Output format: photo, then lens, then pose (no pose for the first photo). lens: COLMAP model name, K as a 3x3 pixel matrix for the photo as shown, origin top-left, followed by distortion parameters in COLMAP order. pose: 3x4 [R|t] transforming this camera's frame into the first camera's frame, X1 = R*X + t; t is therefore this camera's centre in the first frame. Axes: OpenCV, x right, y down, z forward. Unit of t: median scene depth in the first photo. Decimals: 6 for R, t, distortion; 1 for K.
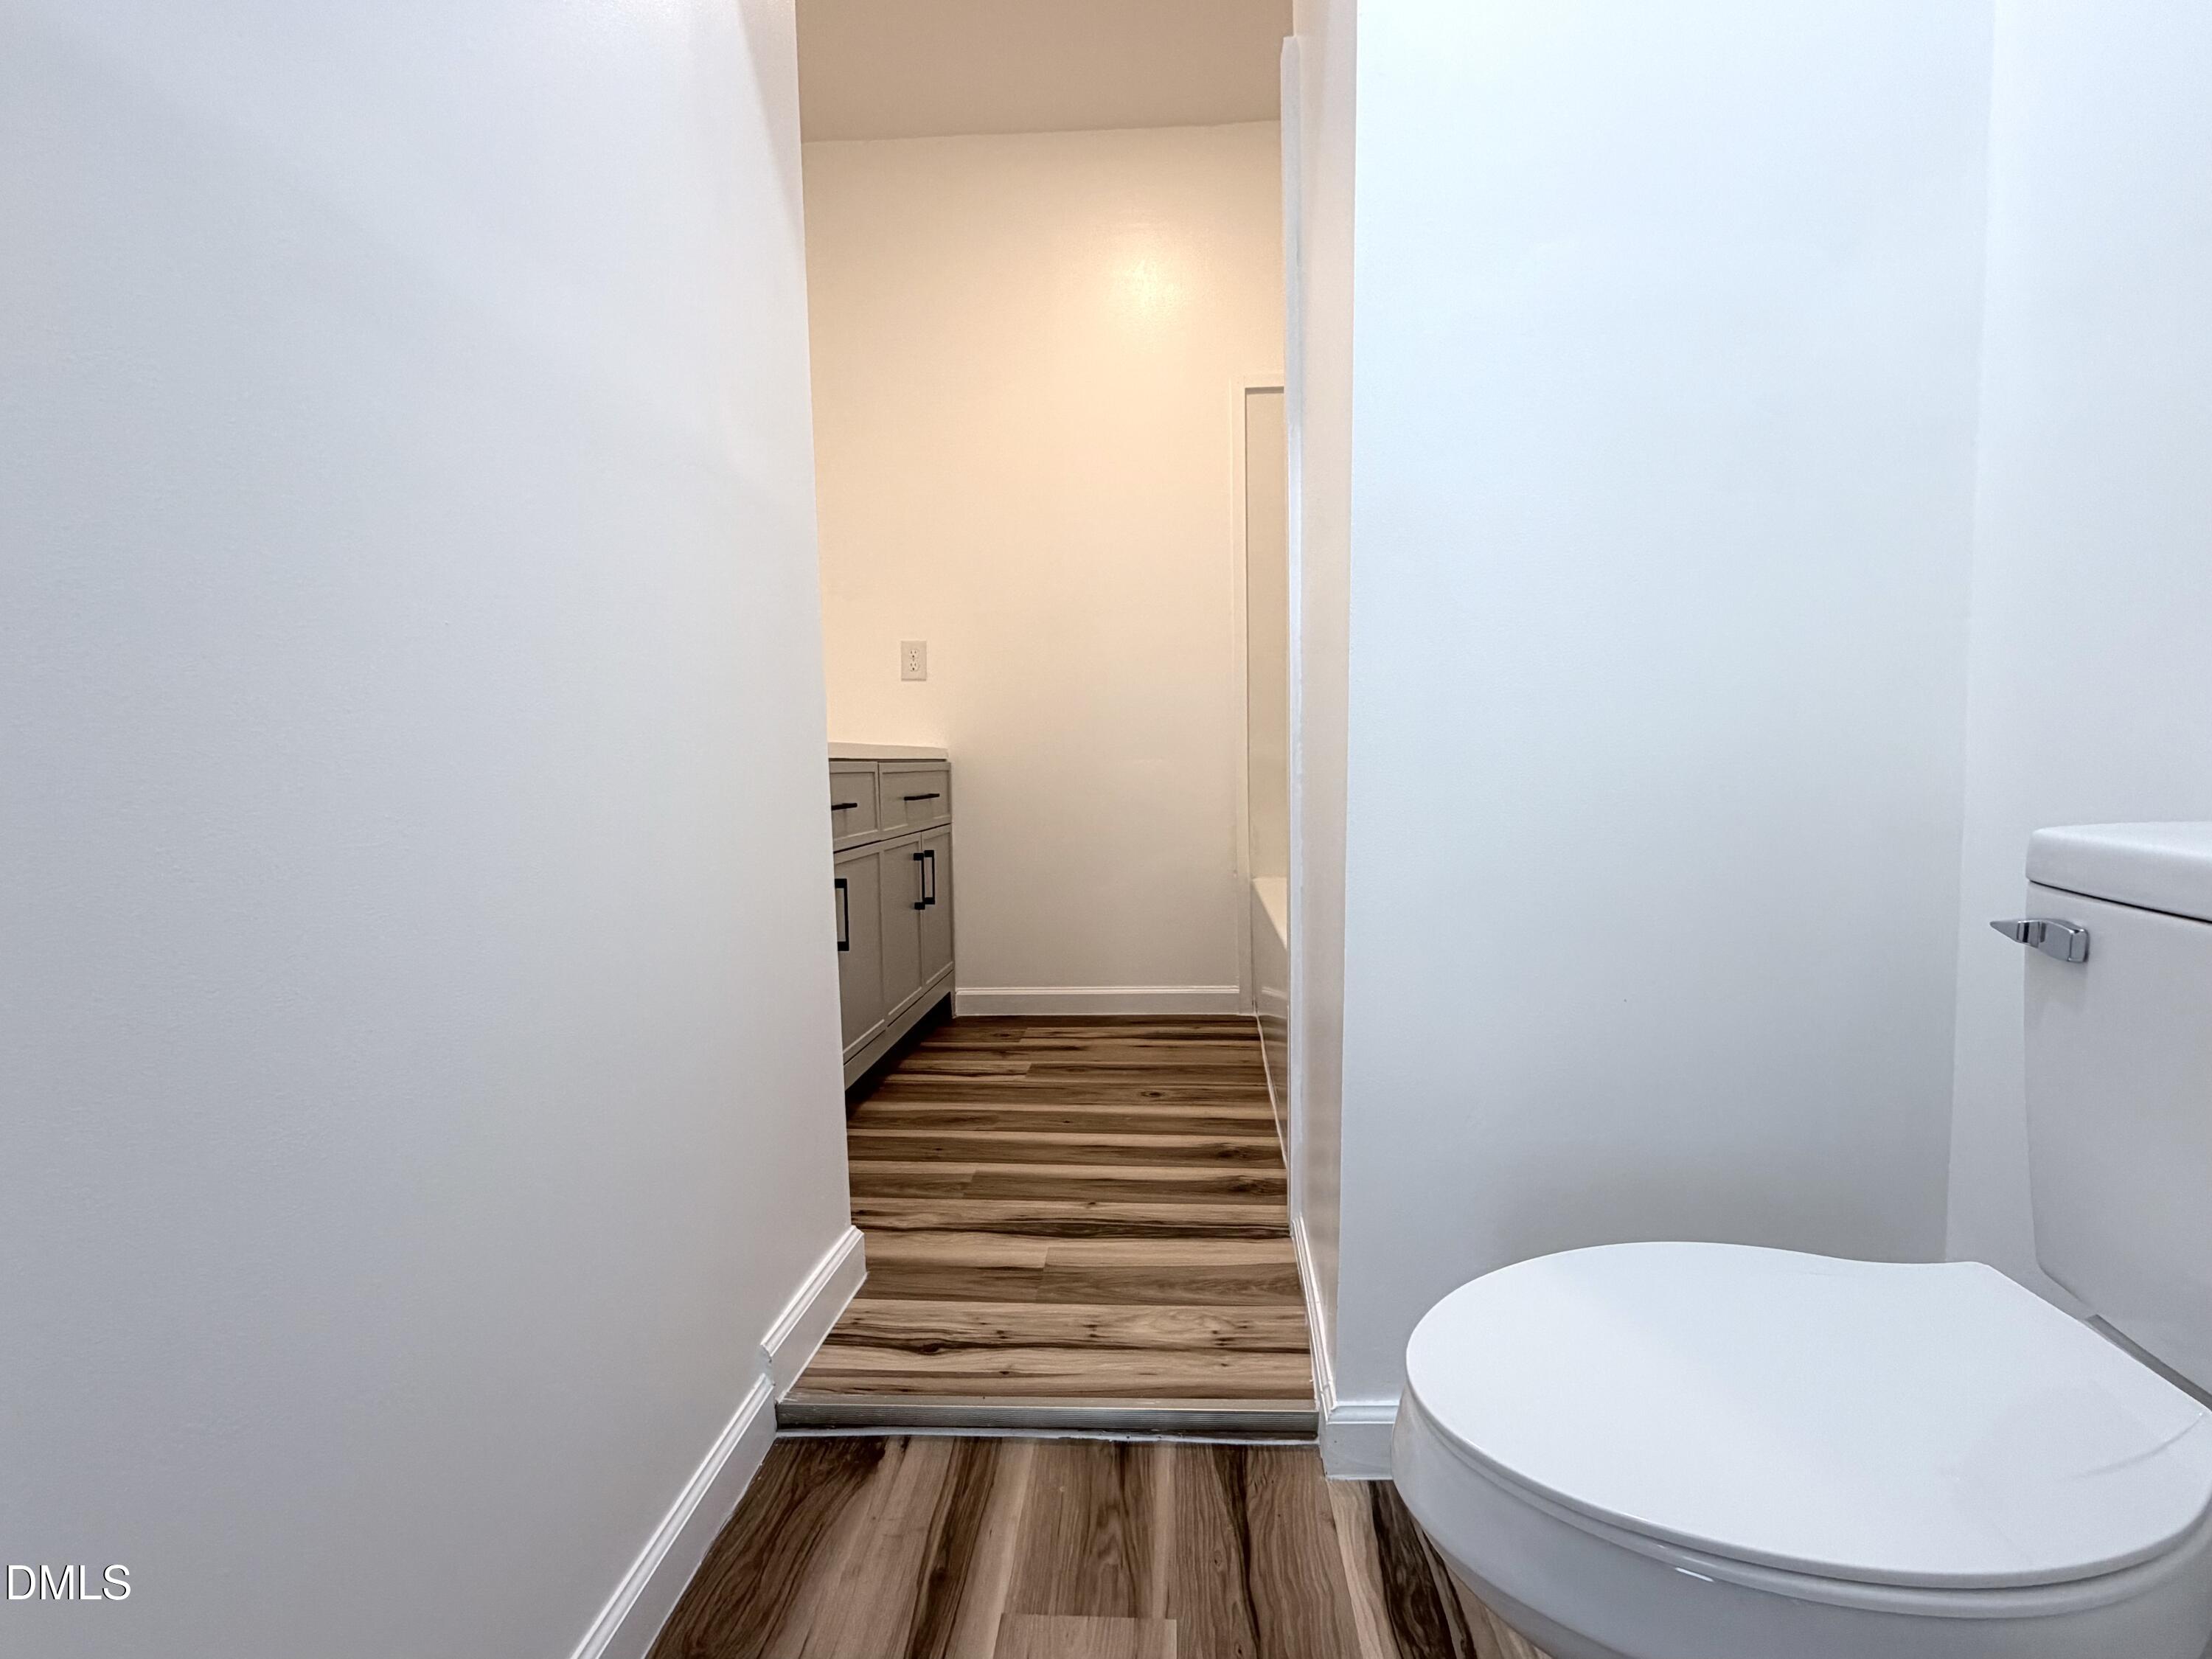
lens RADIAL K [[1033.8, 0, 1107.0], [0, 1033.8, 834.3], [0, 0, 1]] dist [0.001243, 0.000015]
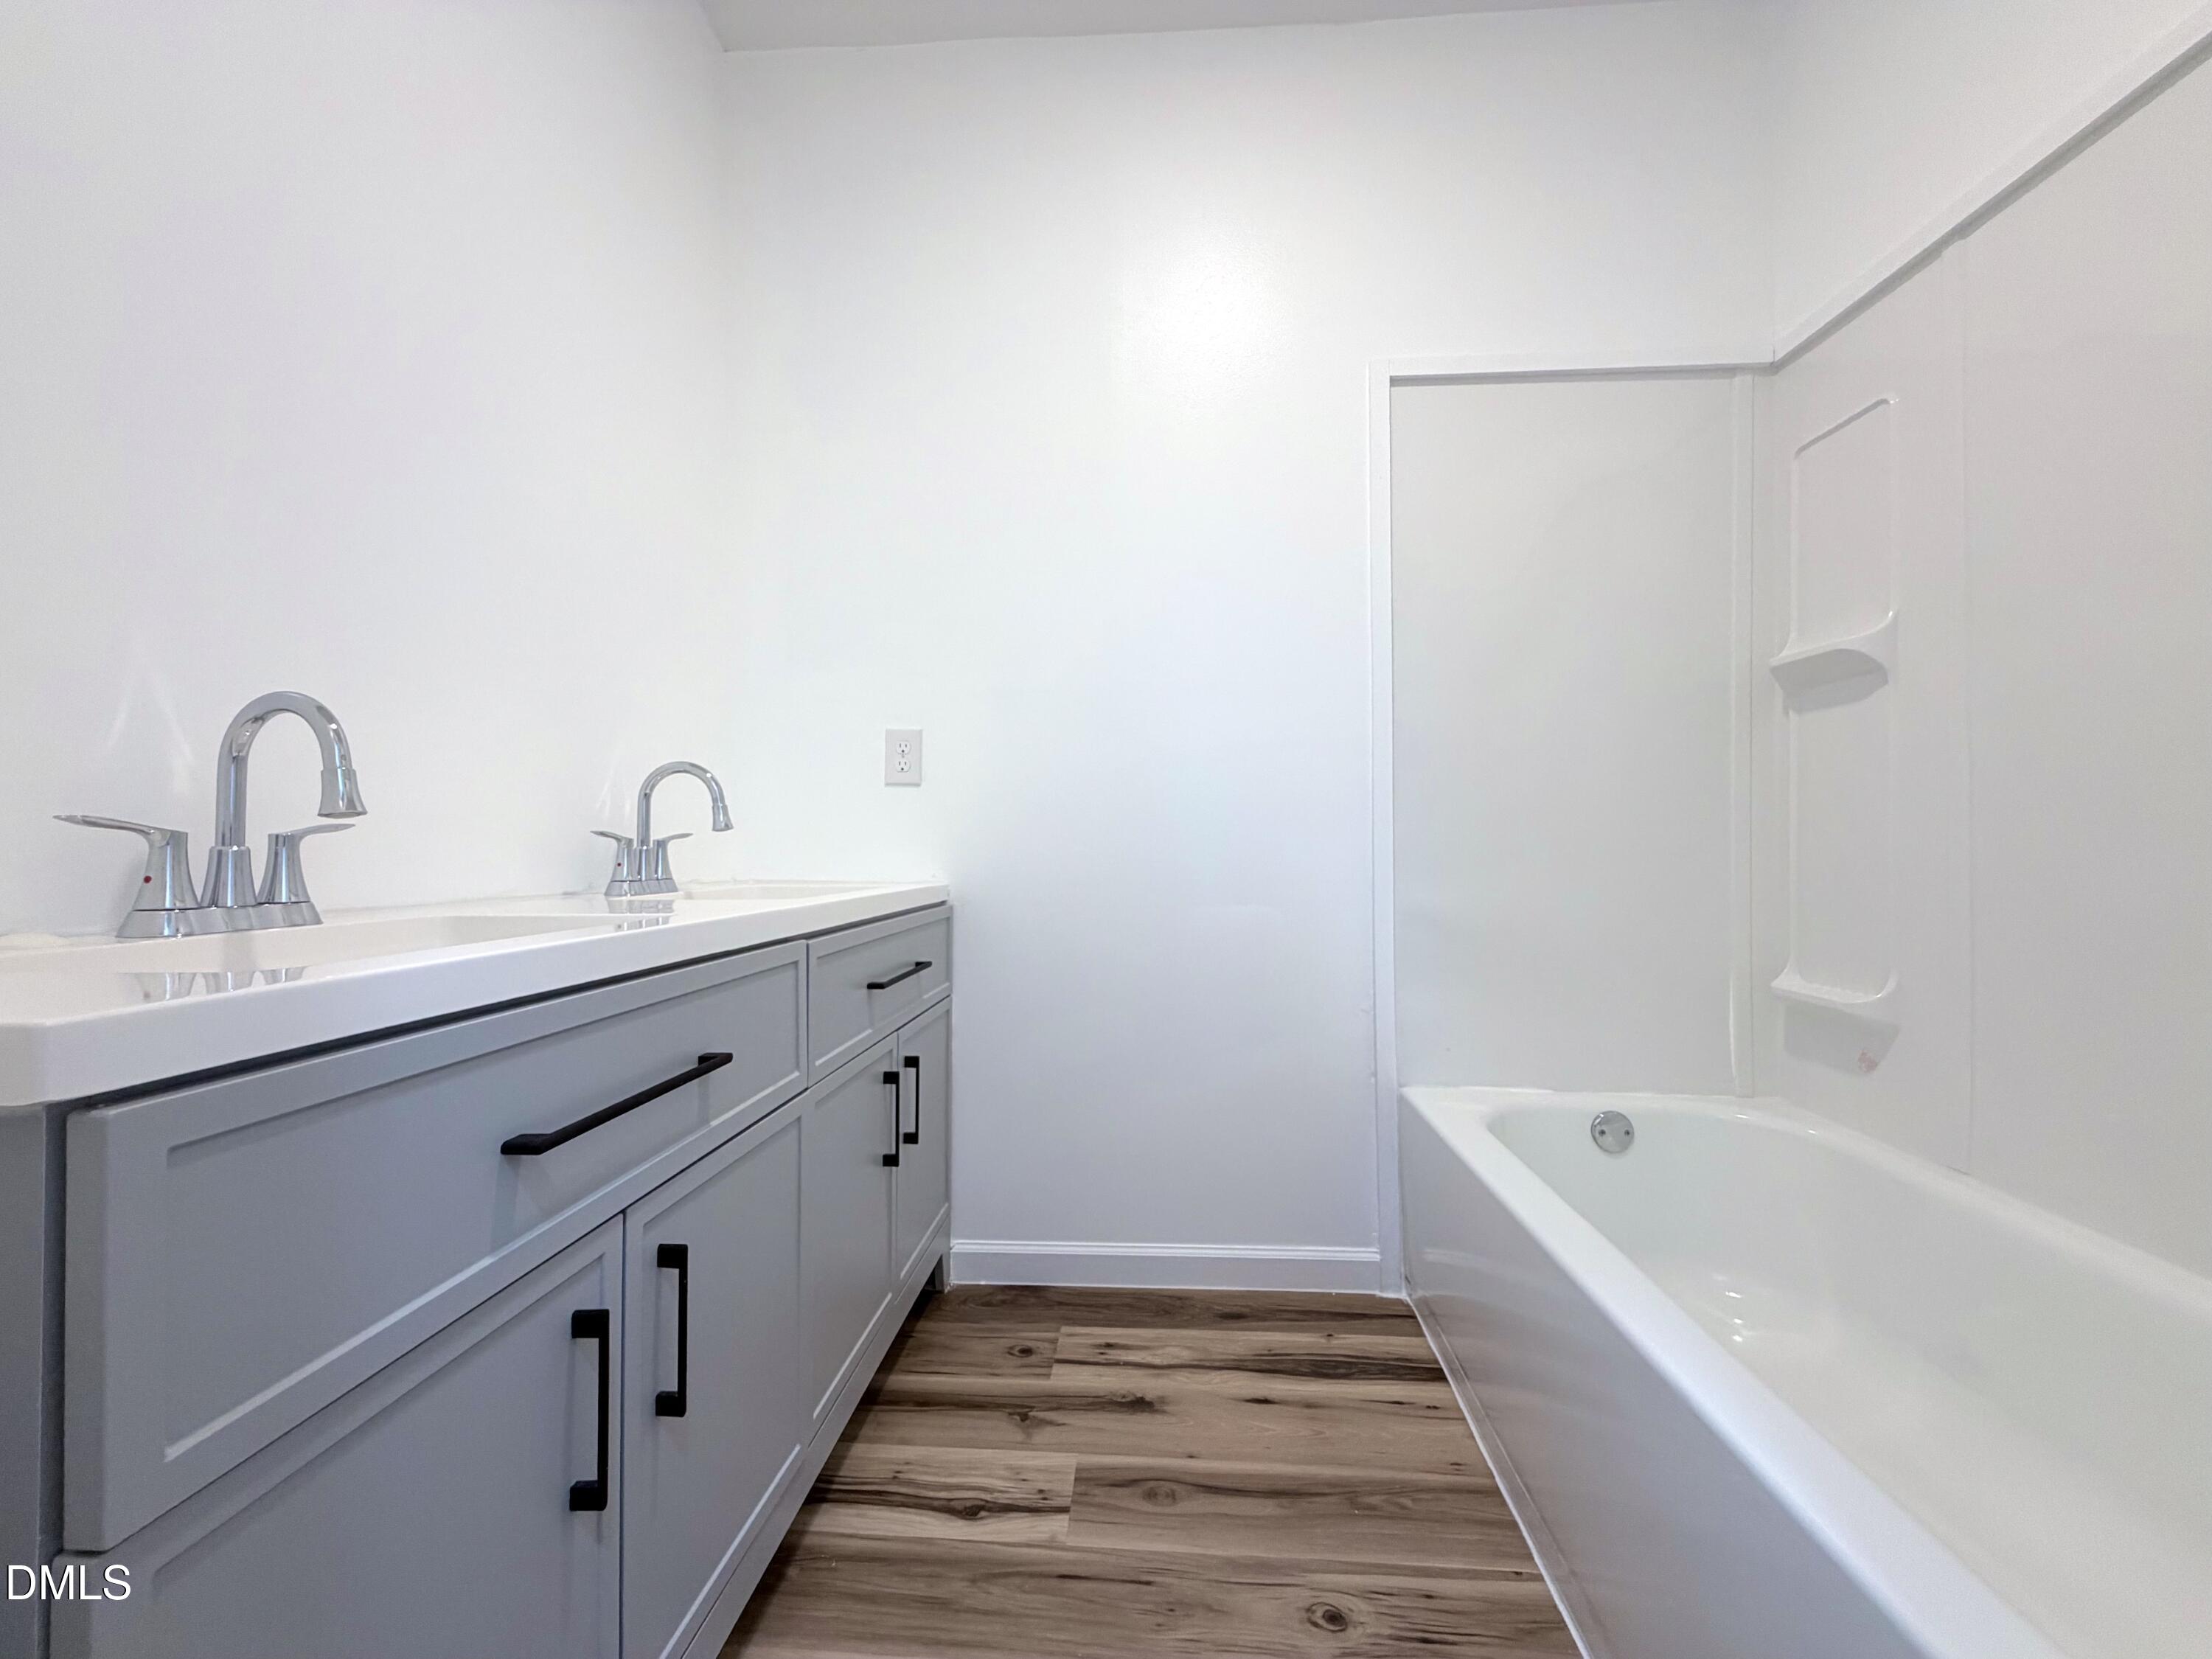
lens RADIAL K [[882.6, 0, 1110.6], [0, 882.6, 833.4], [0, 0, 1]] dist [0.000006, -0.000029]
pose [[0.999841, 0.013587, 0.011509, -0.058550], [-0.012507, 0.995929, -0.089268, -0.070954], [-0.012675, 0.089110, 0.995941, 0.443705]]
